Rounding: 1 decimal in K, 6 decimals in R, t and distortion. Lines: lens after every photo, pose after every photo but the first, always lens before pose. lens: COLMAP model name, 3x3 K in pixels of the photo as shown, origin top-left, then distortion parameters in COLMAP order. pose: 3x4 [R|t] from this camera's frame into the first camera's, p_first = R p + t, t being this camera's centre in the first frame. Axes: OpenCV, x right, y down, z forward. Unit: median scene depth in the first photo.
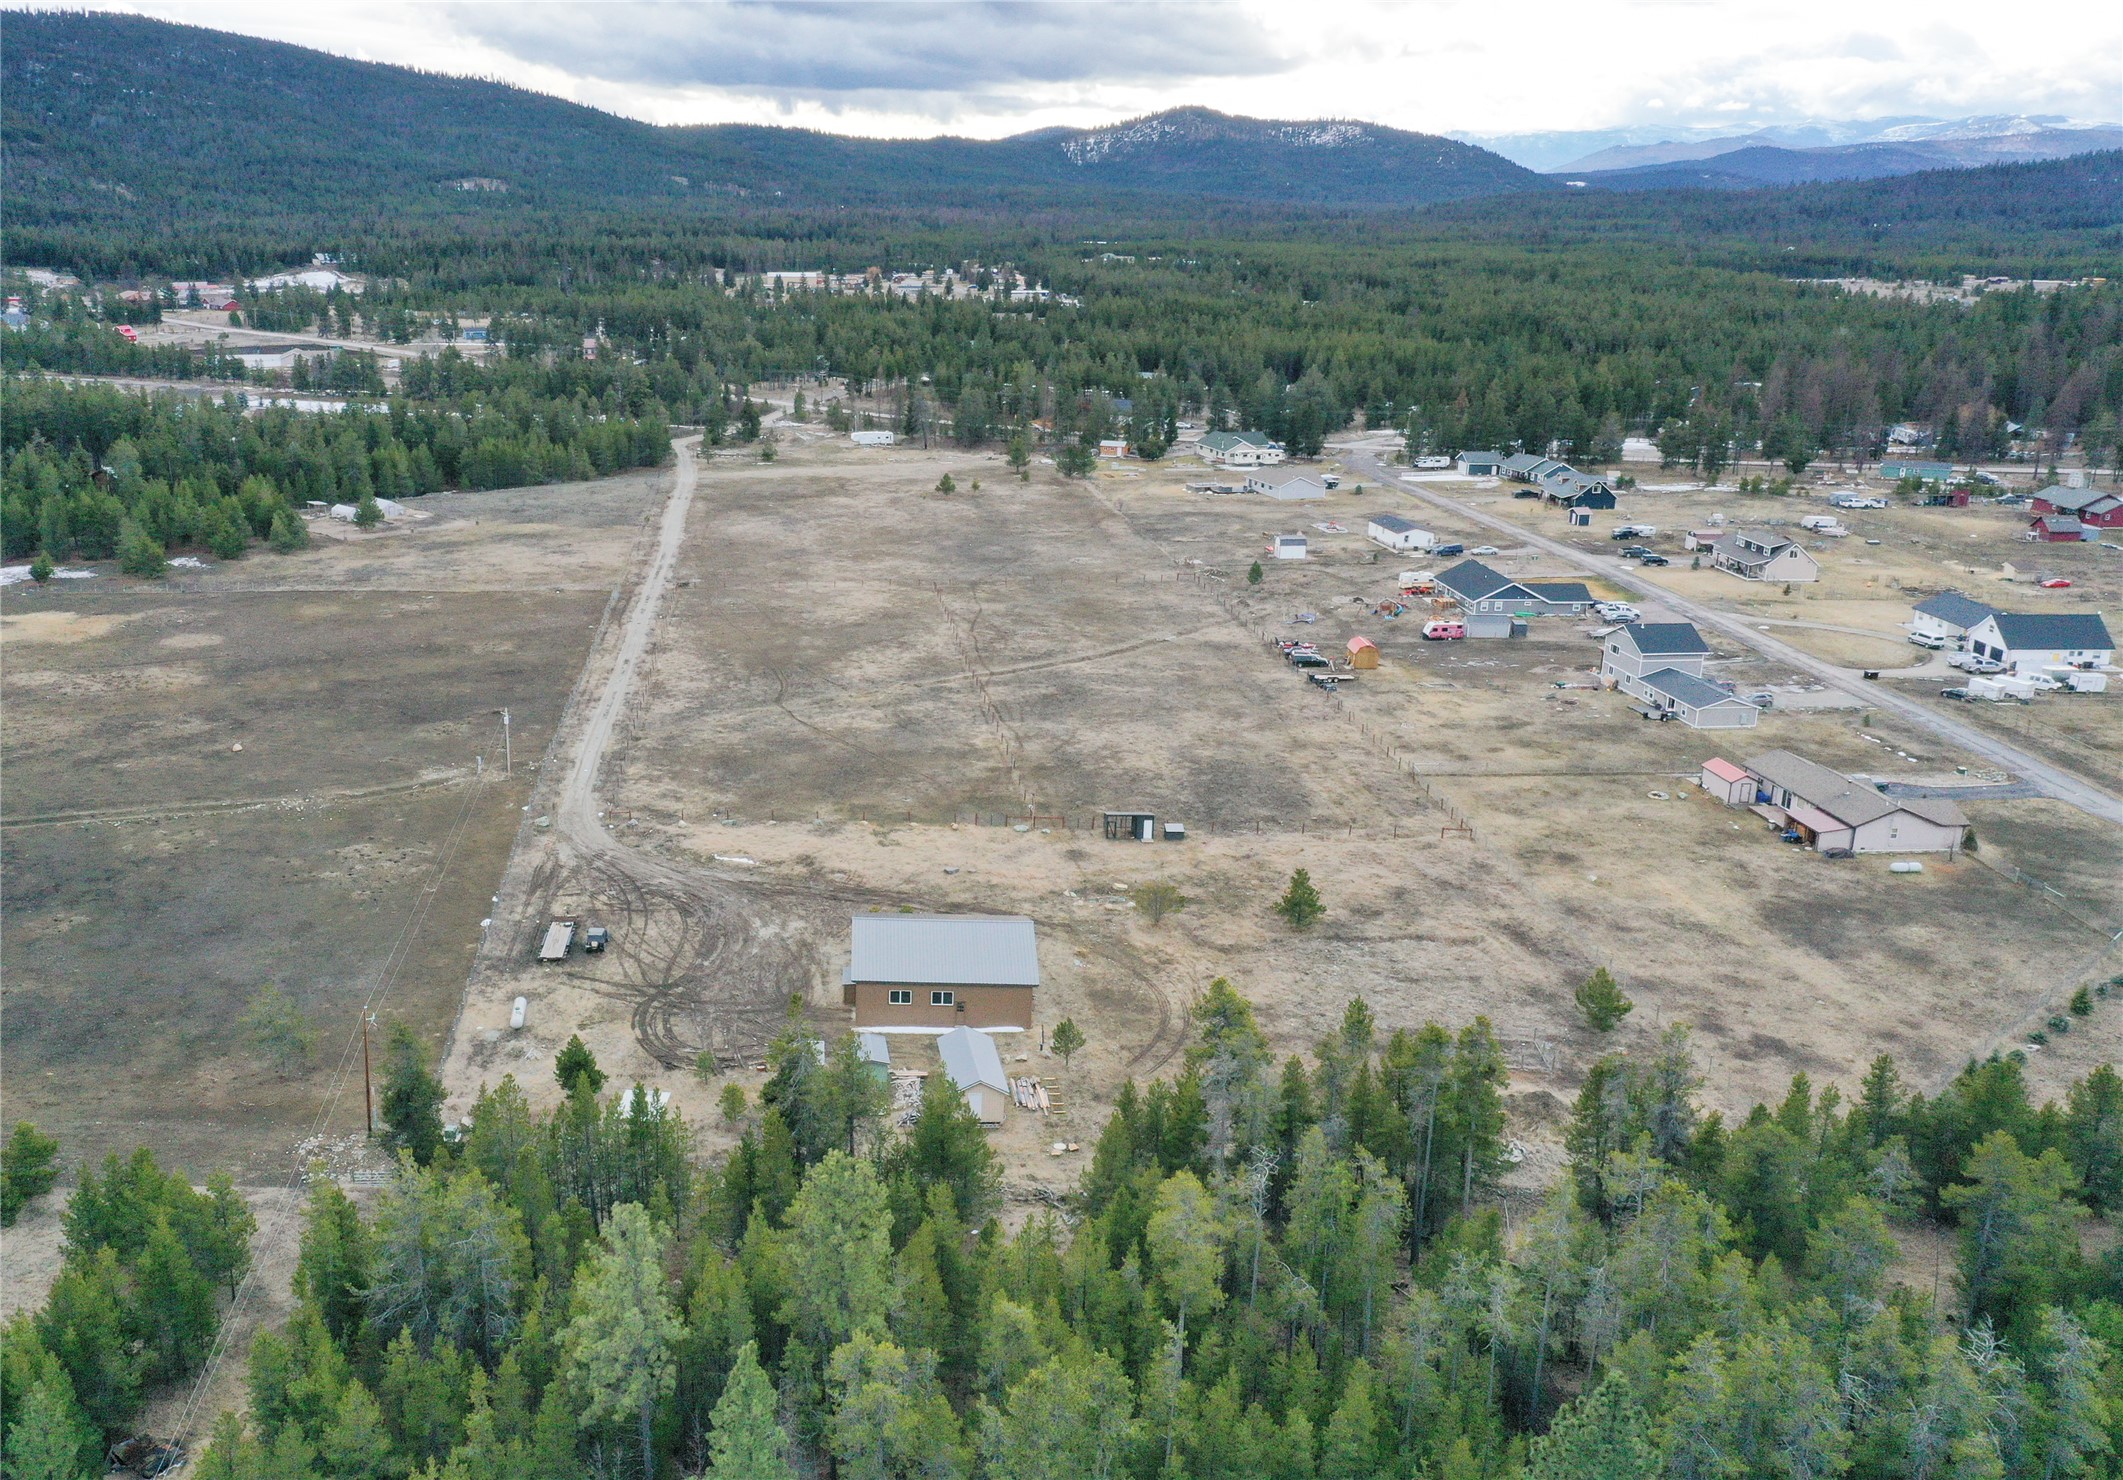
lens RADIAL K [[1845.4, 0, 803.9], [0, 1845.4, 695.6], [0, 0, 1]] dist [-0.003473, -0.001893]
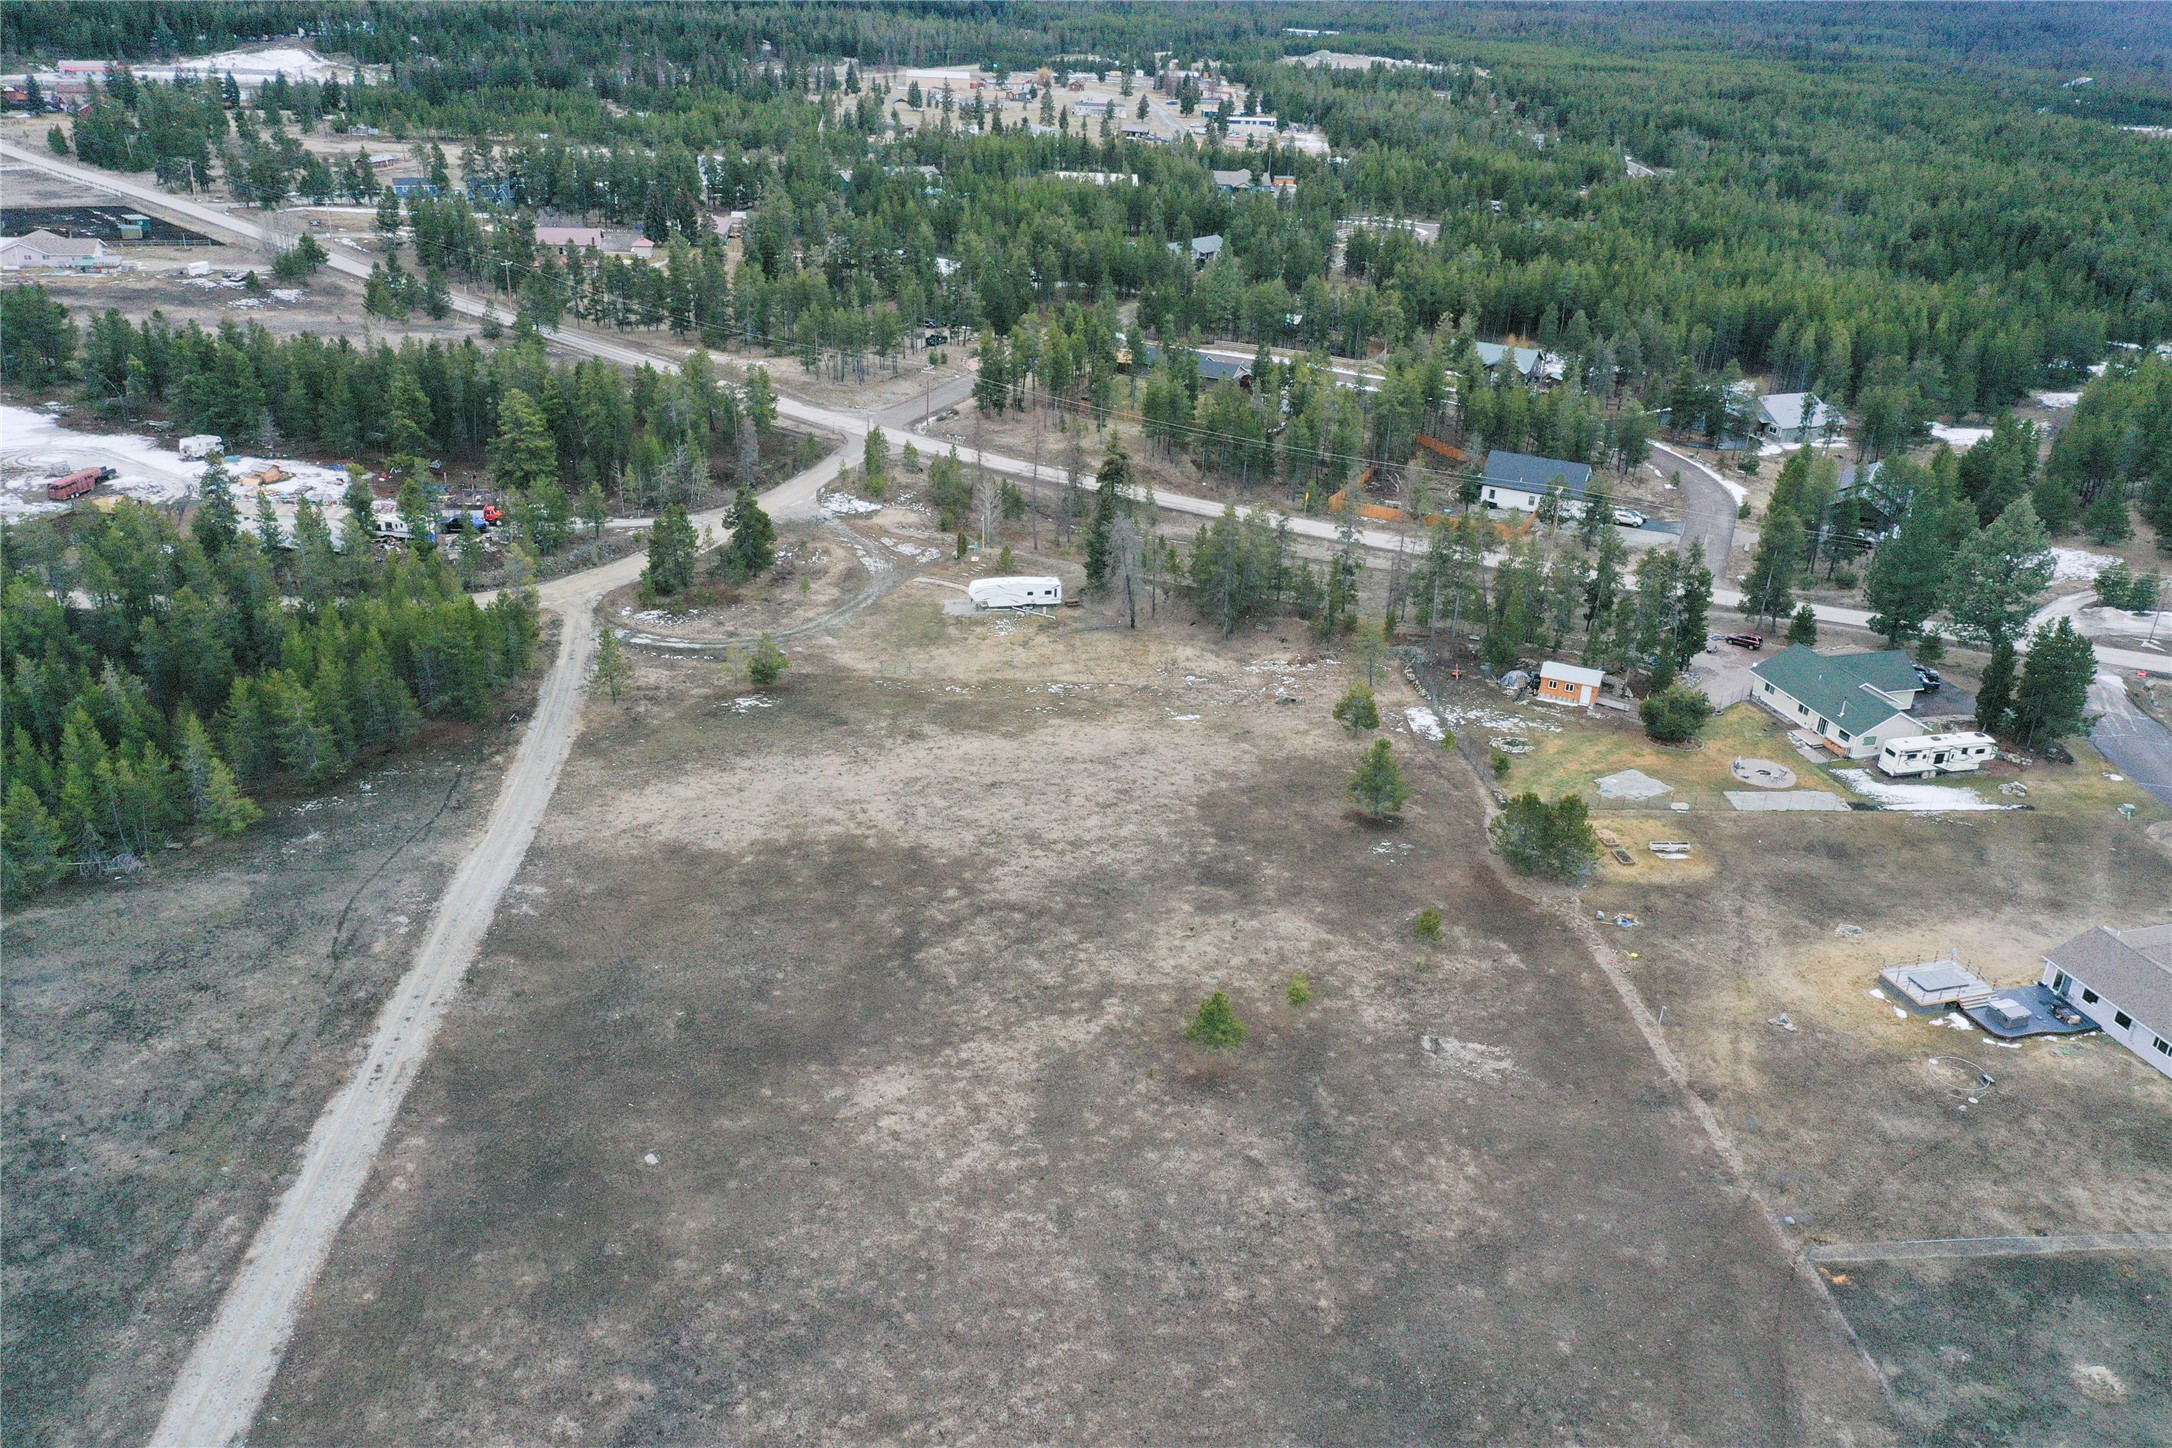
lens RADIAL K [[1743.9, 0, 1081.8], [0, 1743.9, 742.3], [0, 0, 1]] dist [-0.012273, 0.002884]
pose [[0.997737, 0.016405, 0.065211, 0.056878], [-0.026728, 0.986635, 0.160736, -0.374729], [-0.061702, -0.162115, 0.984841, 1.238619]]
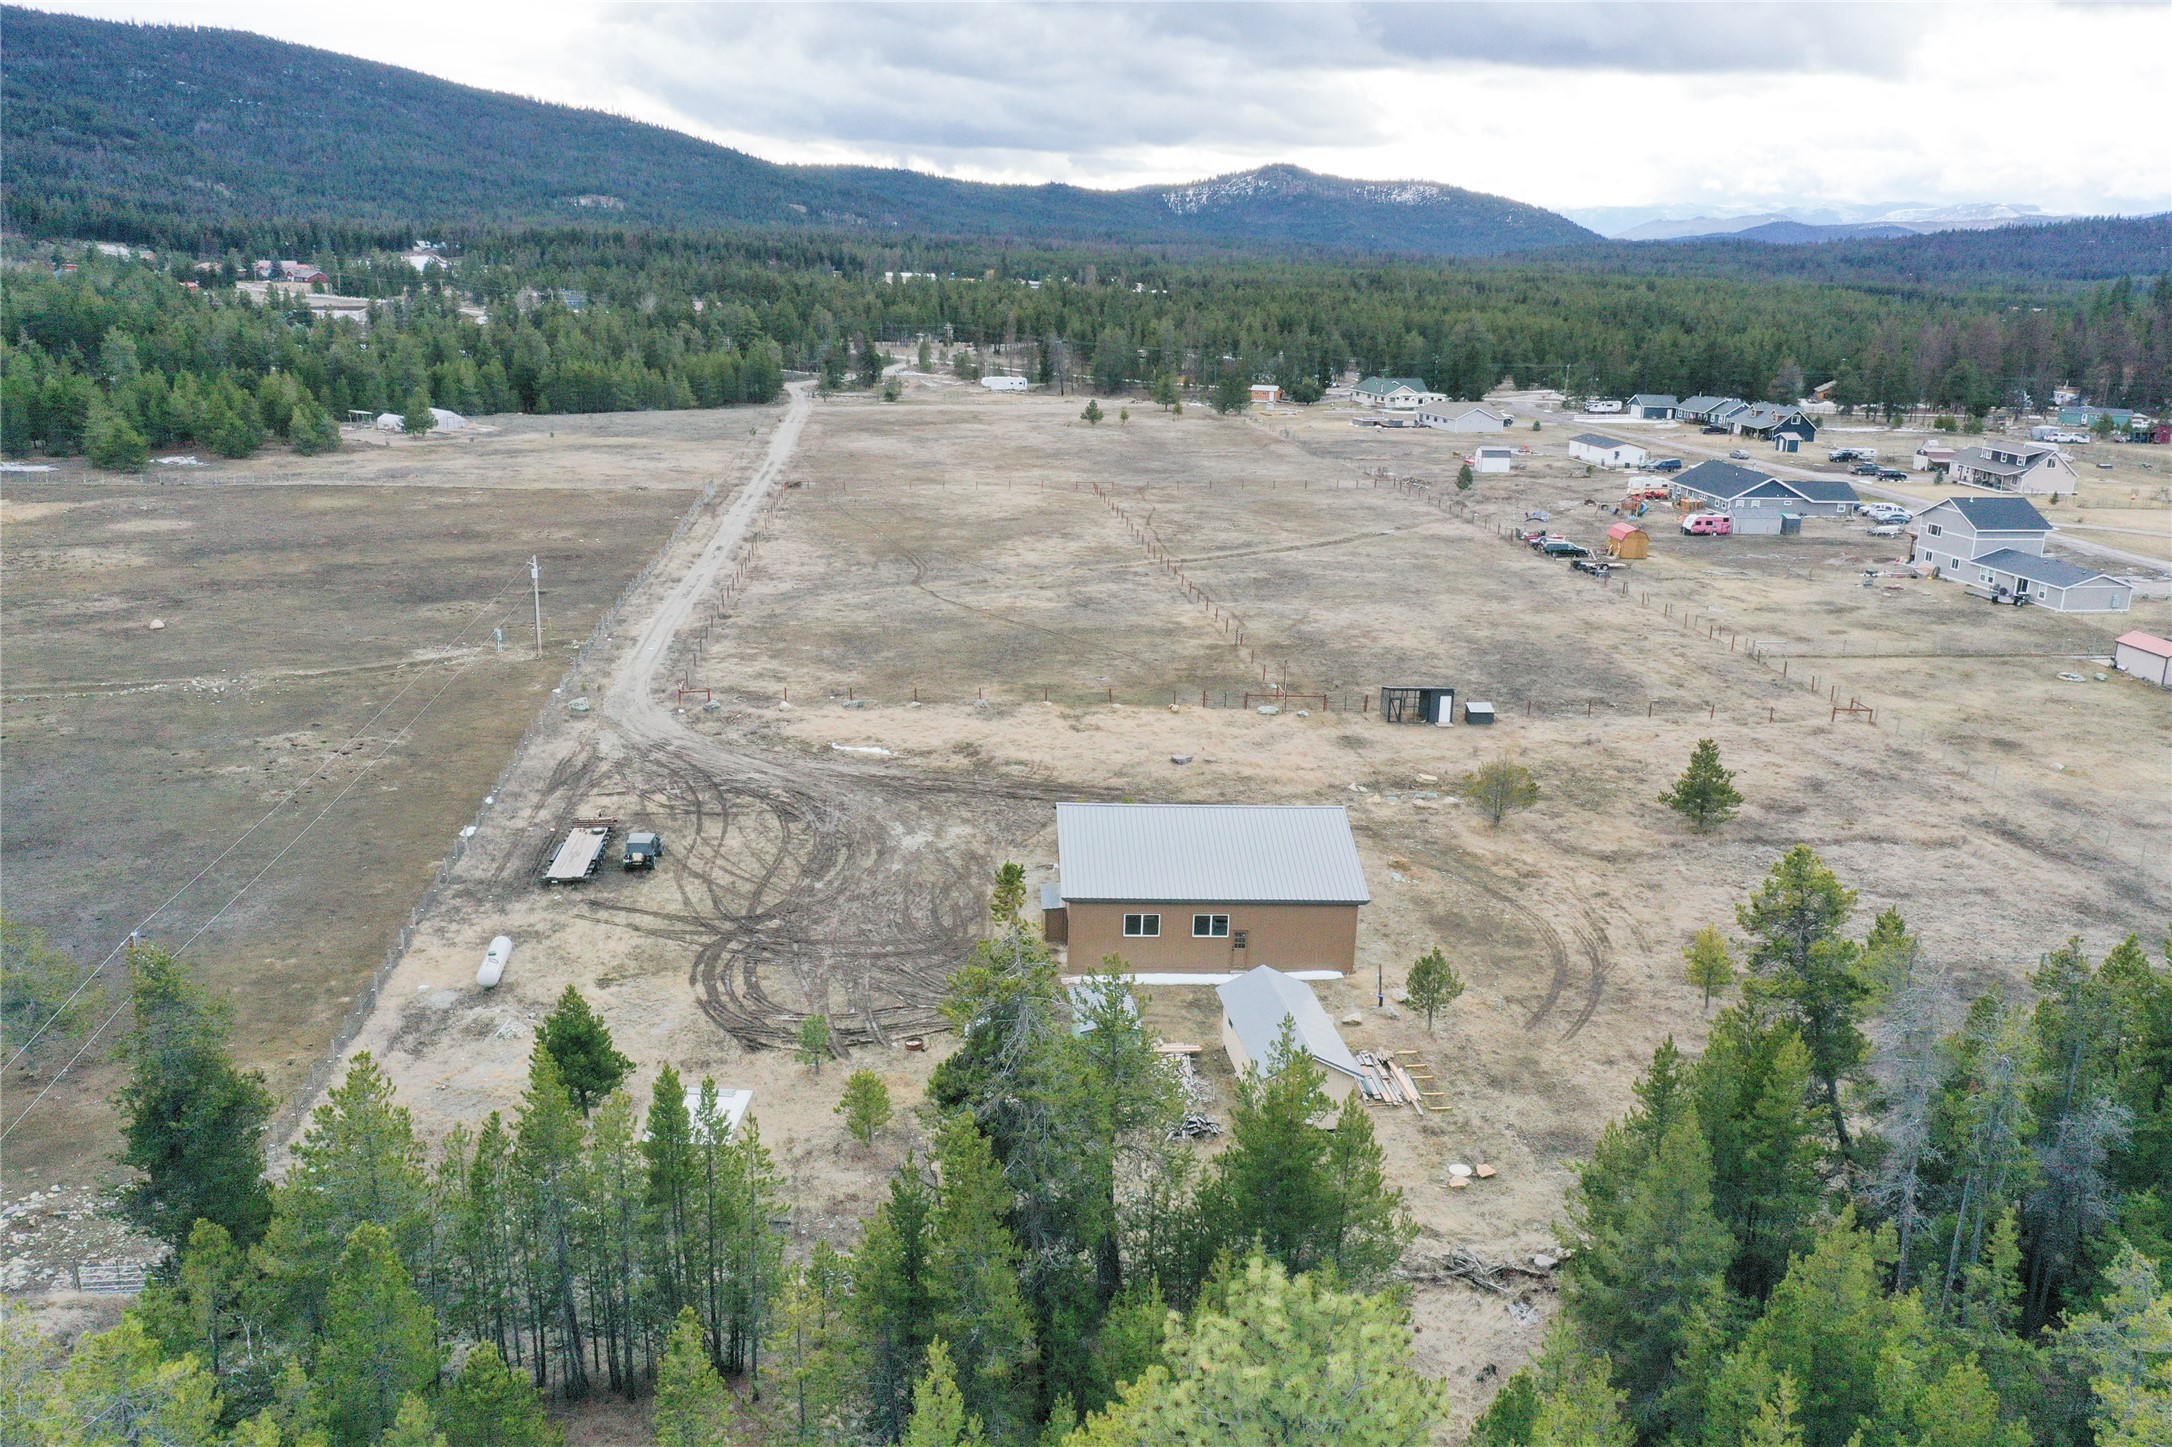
lens RADIAL K [[1743.9, 0, 1096.0], [0, 1743.9, 728.8], [0, 0, 1]] dist [-0.012273, 0.002884]
pose [[0.994893, -0.002617, 0.100901, -0.012717], [0.001953, 0.999976, 0.006673, 0.059892], [-0.100916, -0.006442, 0.994874, 0.272407]]
